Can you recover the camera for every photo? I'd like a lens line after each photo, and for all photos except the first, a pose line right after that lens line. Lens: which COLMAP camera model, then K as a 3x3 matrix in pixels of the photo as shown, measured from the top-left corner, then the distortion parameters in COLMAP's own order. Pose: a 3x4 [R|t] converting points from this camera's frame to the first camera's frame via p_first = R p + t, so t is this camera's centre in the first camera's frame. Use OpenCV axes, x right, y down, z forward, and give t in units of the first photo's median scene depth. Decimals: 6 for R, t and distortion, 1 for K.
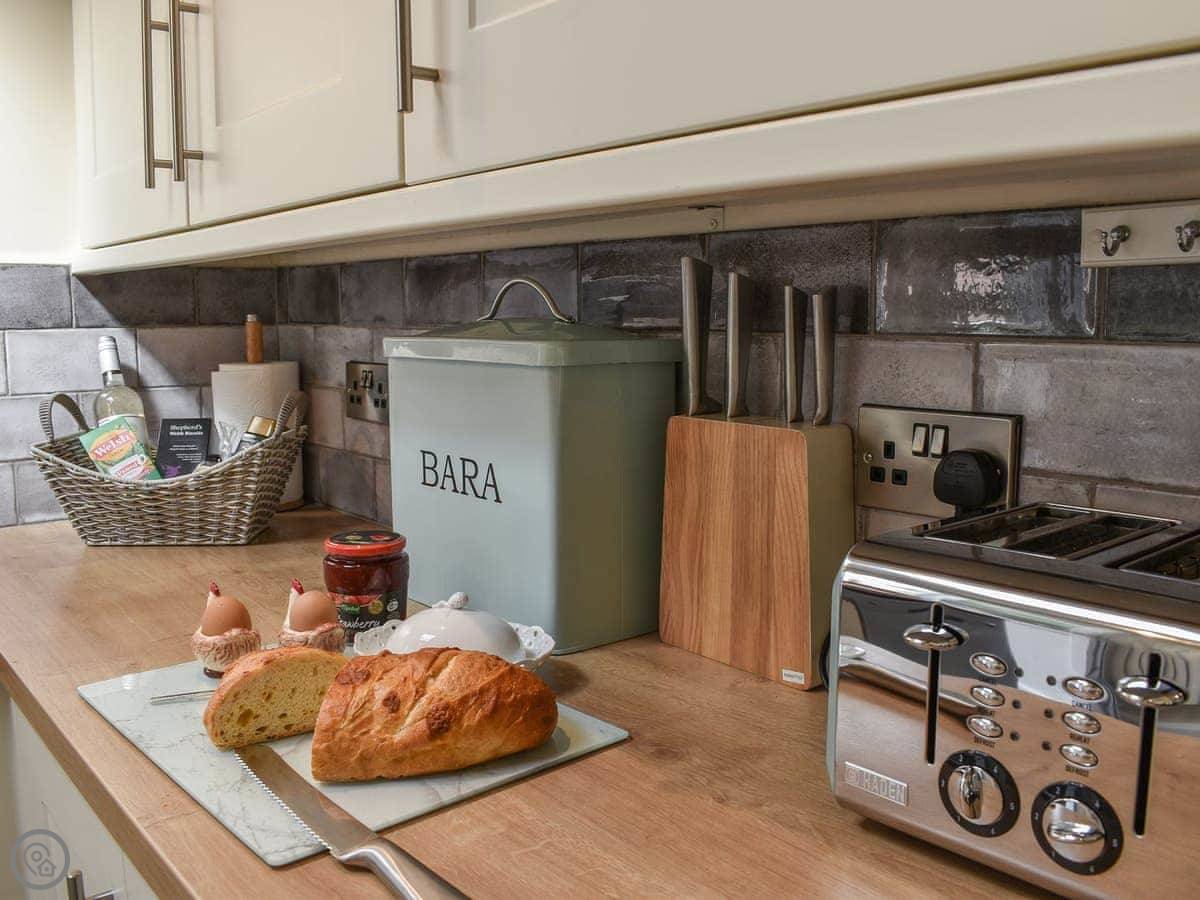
lens RADIAL K [[1056.6, 0, 600.0], [0, 1056.6, 450.0], [0, 0, 1]] dist [-0.093974, 0.019578]
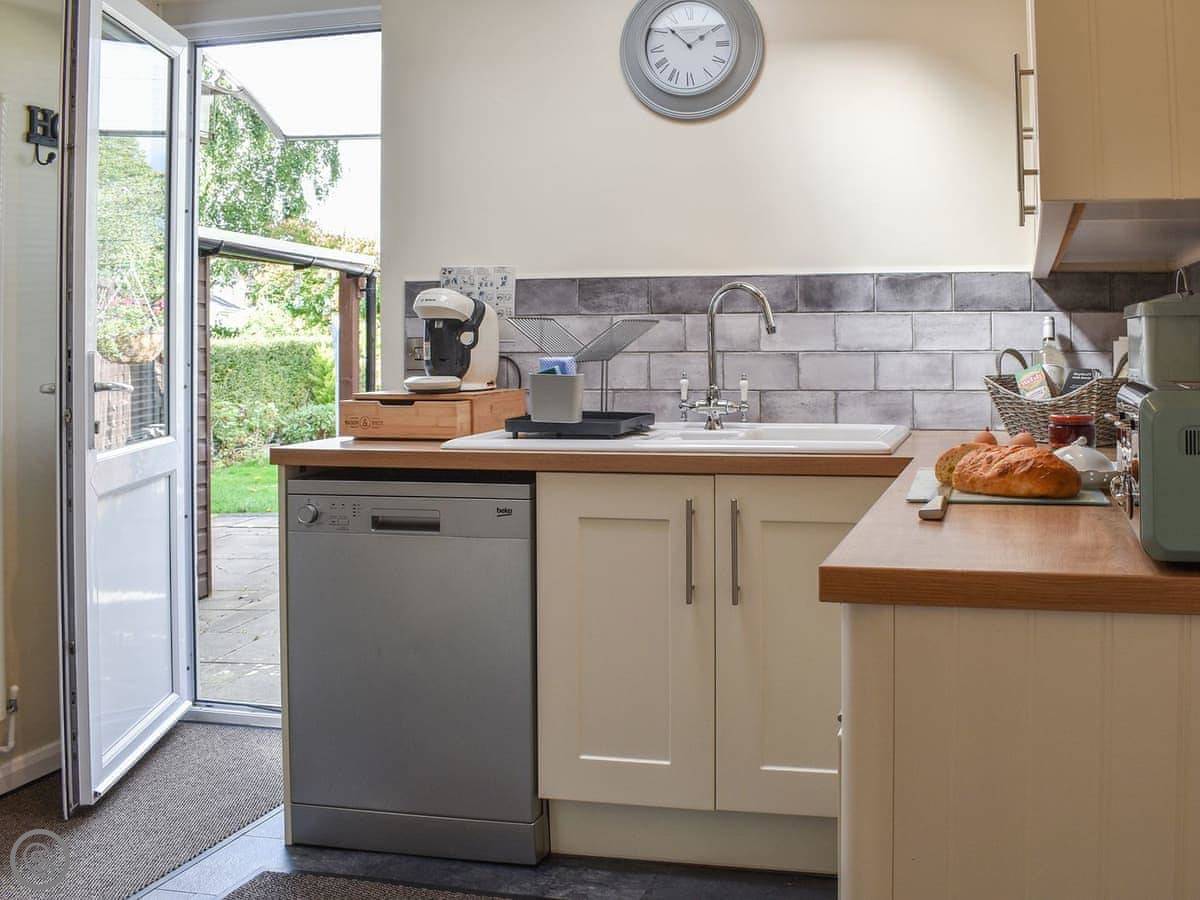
lens RADIAL K [[1056.6, 0, 600.0], [0, 1056.6, 450.0], [0, 0, 1]] dist [-0.093974, 0.019578]
pose [[0.463217, 0.097229, -0.880895, 0.675699], [-0.118421, 0.991841, 0.047204, 0.108222], [0.878298, 0.082451, 0.470951, -0.373165]]
